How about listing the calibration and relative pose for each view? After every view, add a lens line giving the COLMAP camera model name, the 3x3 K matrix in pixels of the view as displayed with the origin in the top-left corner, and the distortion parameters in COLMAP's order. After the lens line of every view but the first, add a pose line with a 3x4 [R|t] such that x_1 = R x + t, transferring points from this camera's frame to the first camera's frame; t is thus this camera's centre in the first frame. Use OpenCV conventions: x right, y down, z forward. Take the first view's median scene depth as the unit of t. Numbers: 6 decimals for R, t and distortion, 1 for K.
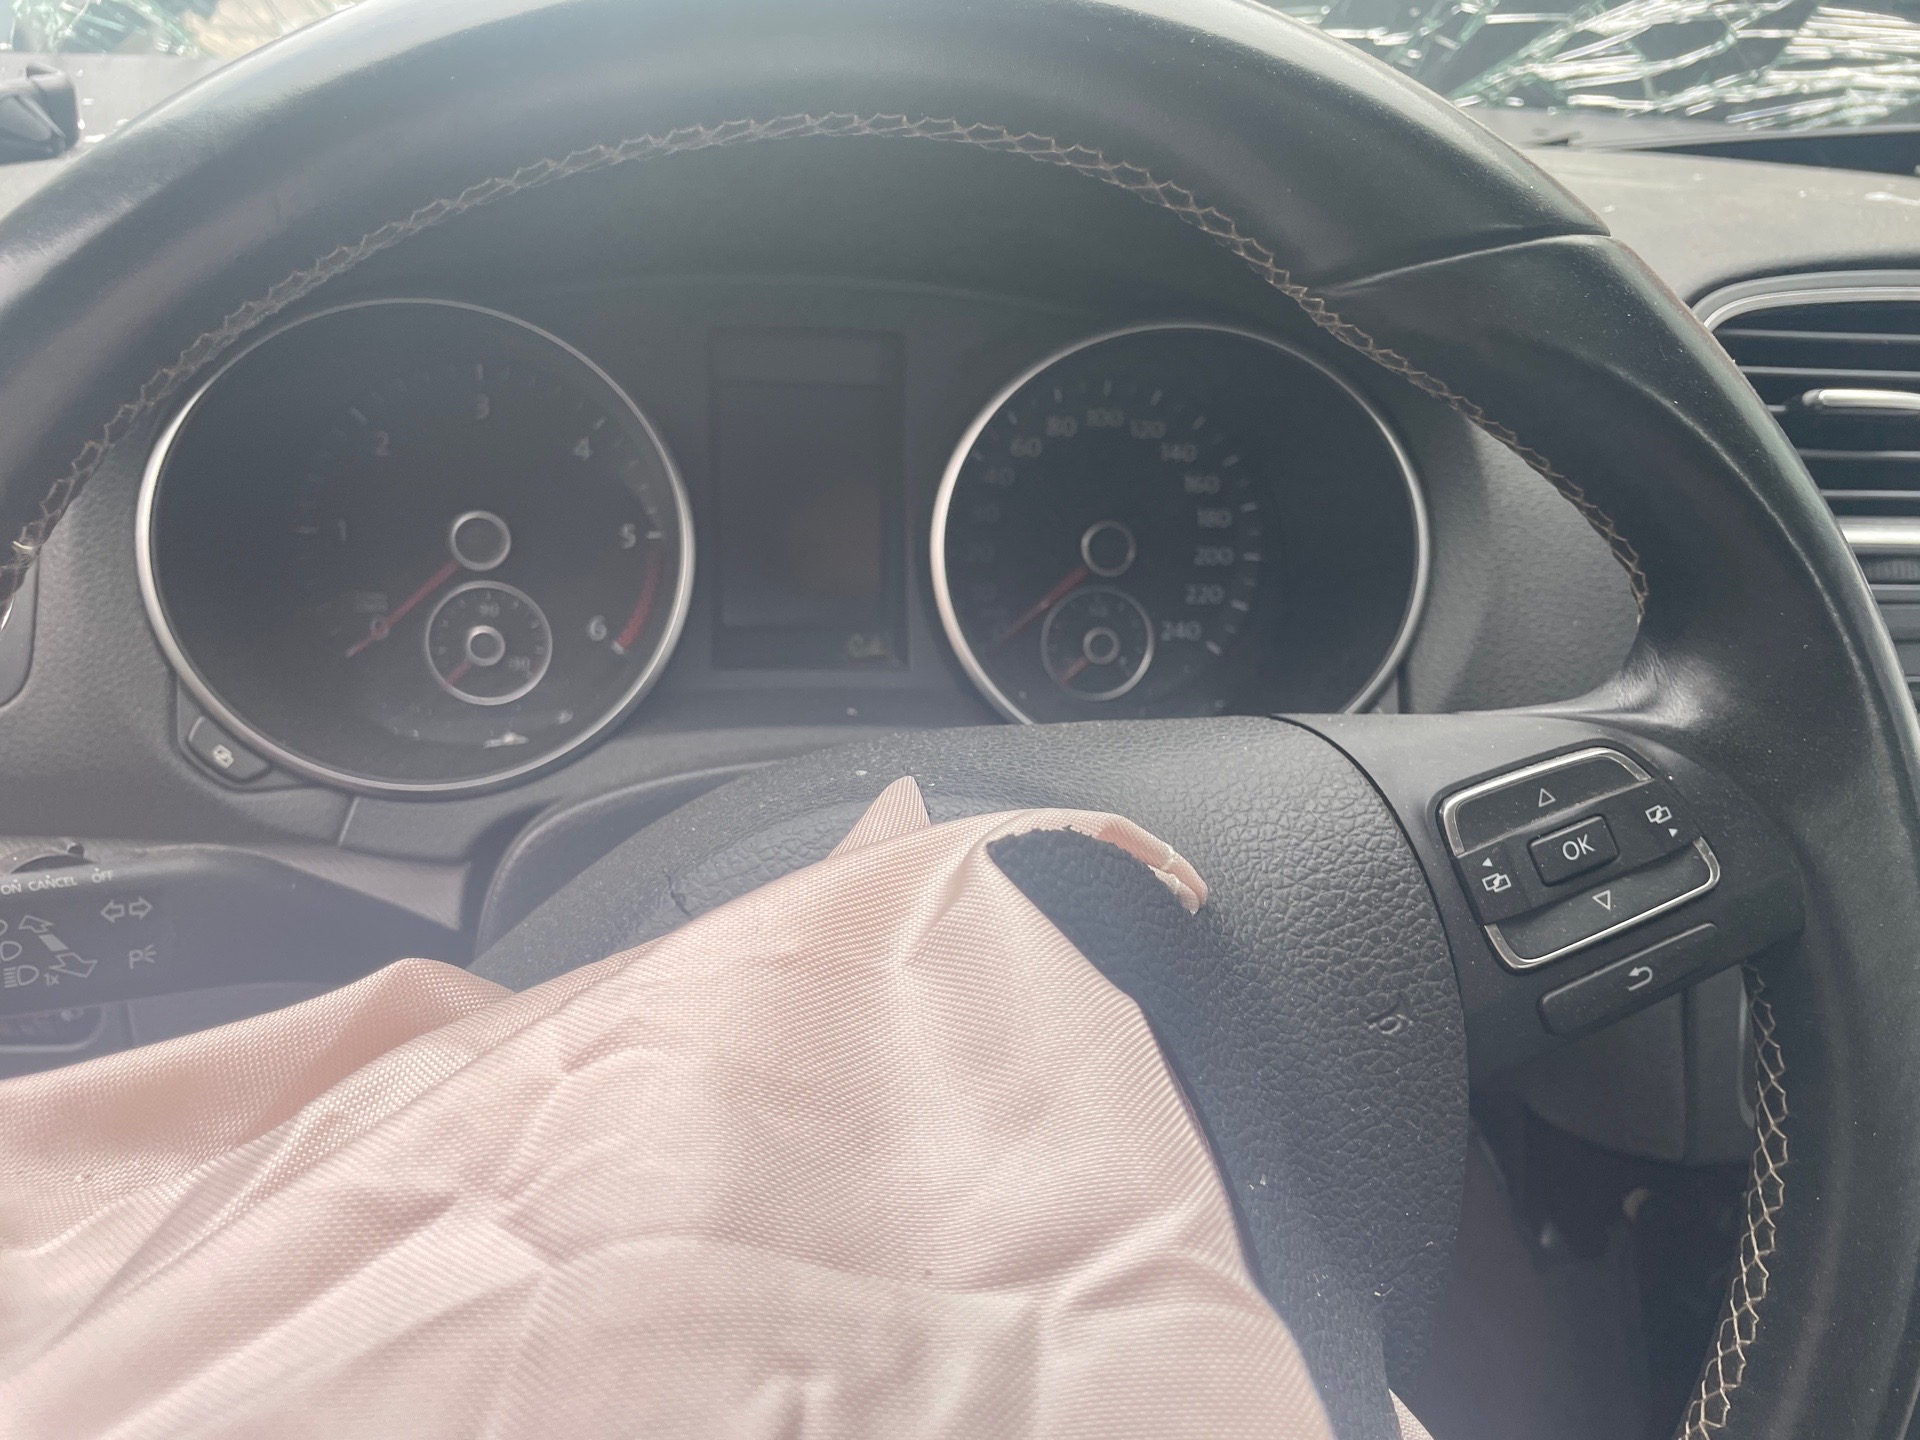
lens RADIAL K [[1457.7, 0, 955.5], [0, 1457.7, 739.5], [0, 0, 1]] dist [0.081202, -0.110700]
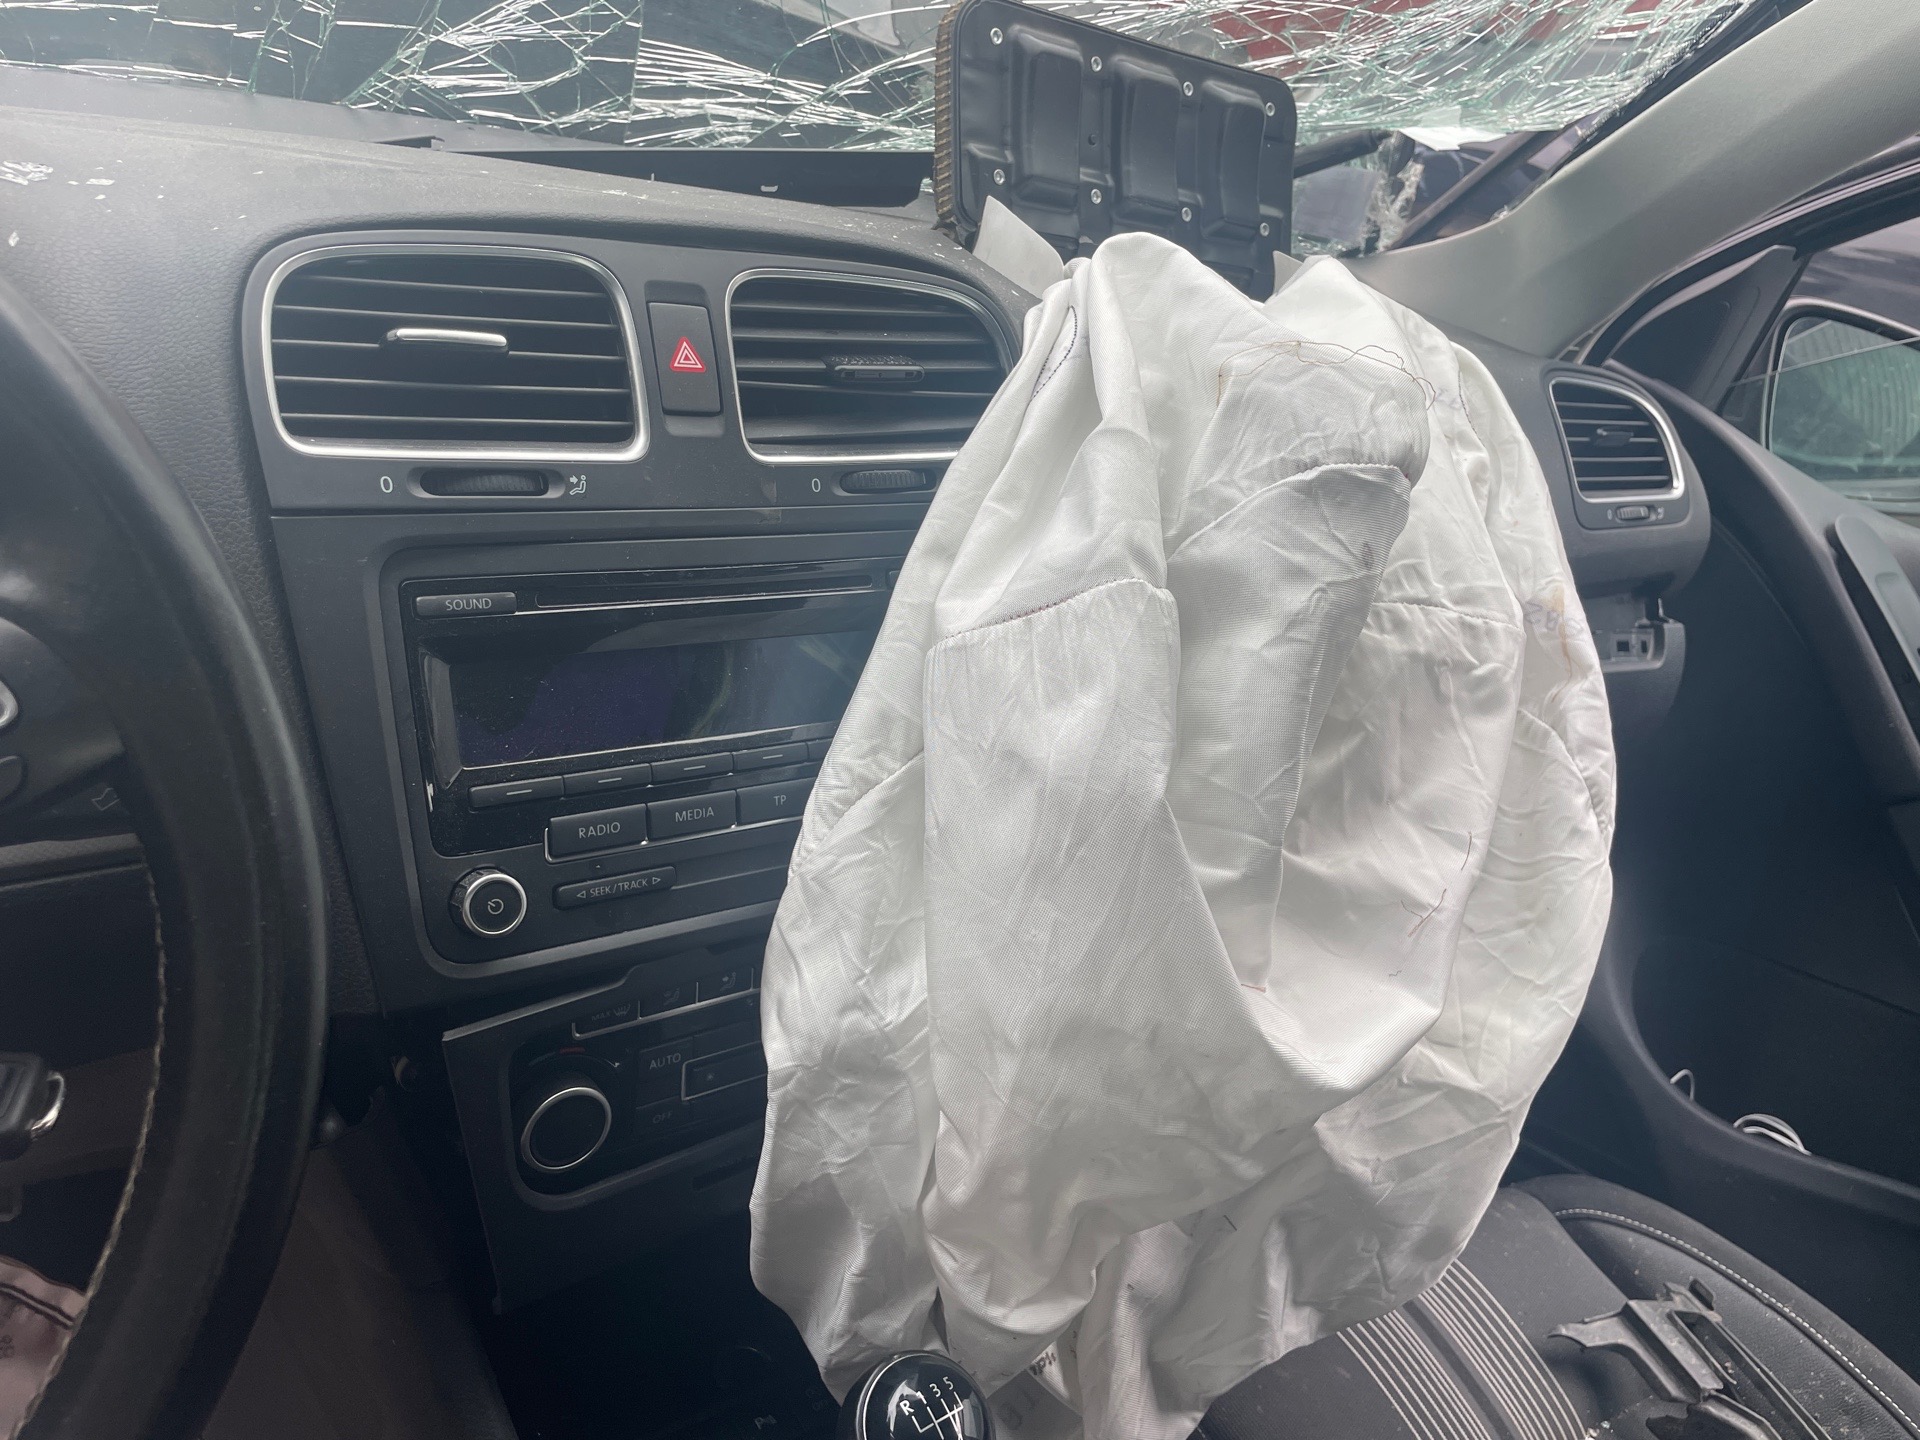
lens RADIAL K [[1457.7, 0, 979.2], [0, 1457.7, 734.5], [0, 0, 1]] dist [0.081202, -0.110700]
pose [[0.888598, -0.106823, 0.446074, 0.362640], [0.119443, 0.992841, -0.000176, 0.111949], [-0.442862, 0.053436, 0.894996, -0.185904]]
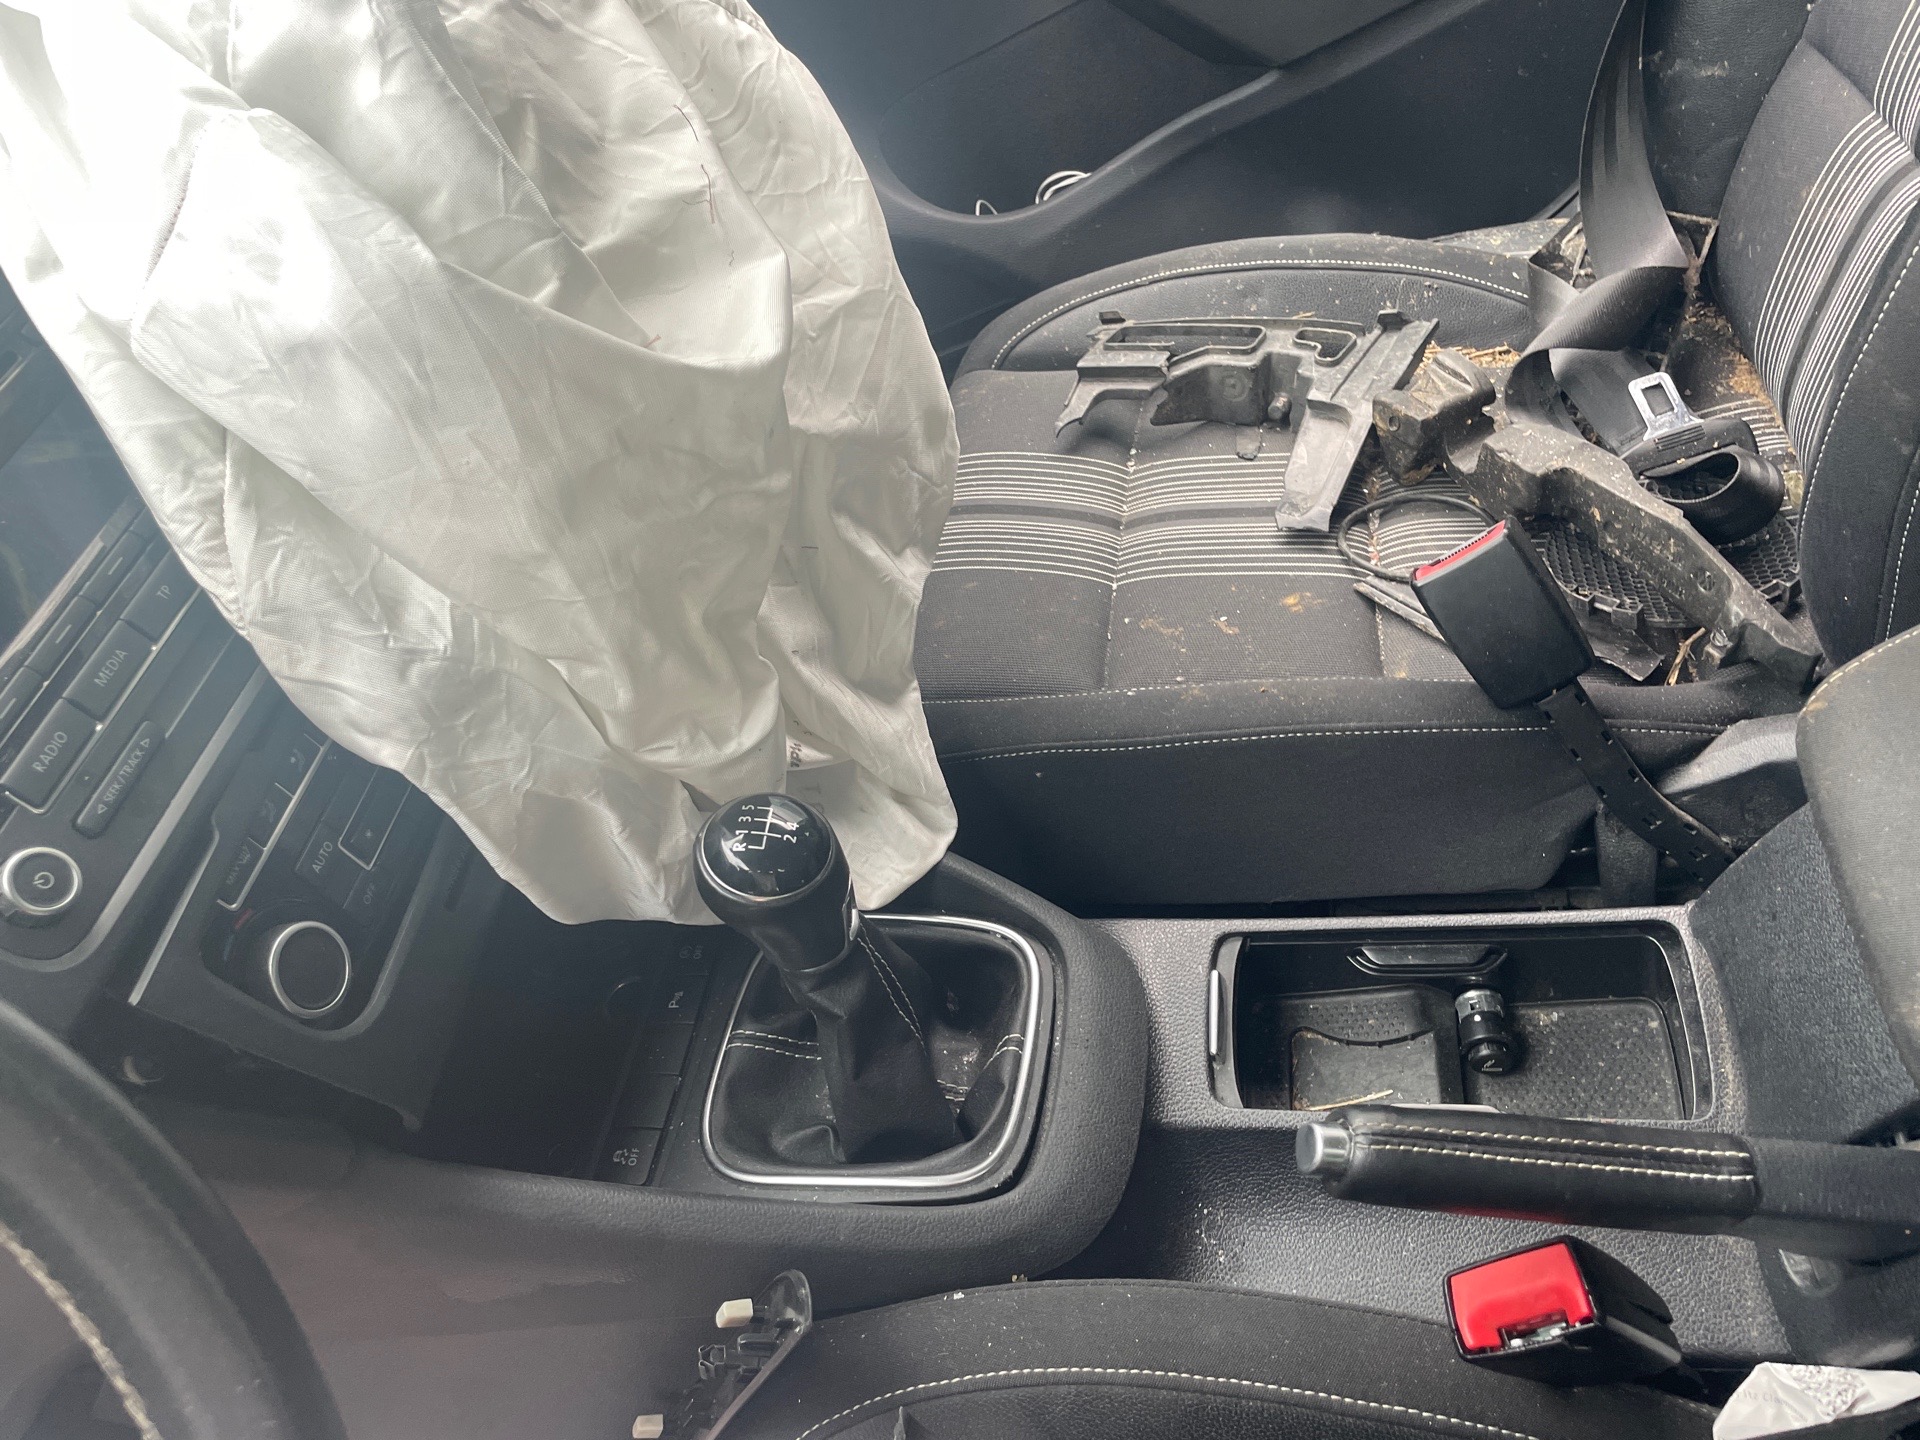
lens RADIAL K [[1457.7, 0, 947.5], [0, 1457.7, 698.3], [0, 0, 1]] dist [0.081202, -0.110700]
pose [[0.278648, -0.796270, 0.536944, 0.258327], [0.755812, 0.526760, 0.388938, 0.195860], [-0.592540, 0.297452, 0.748611, -0.187610]]
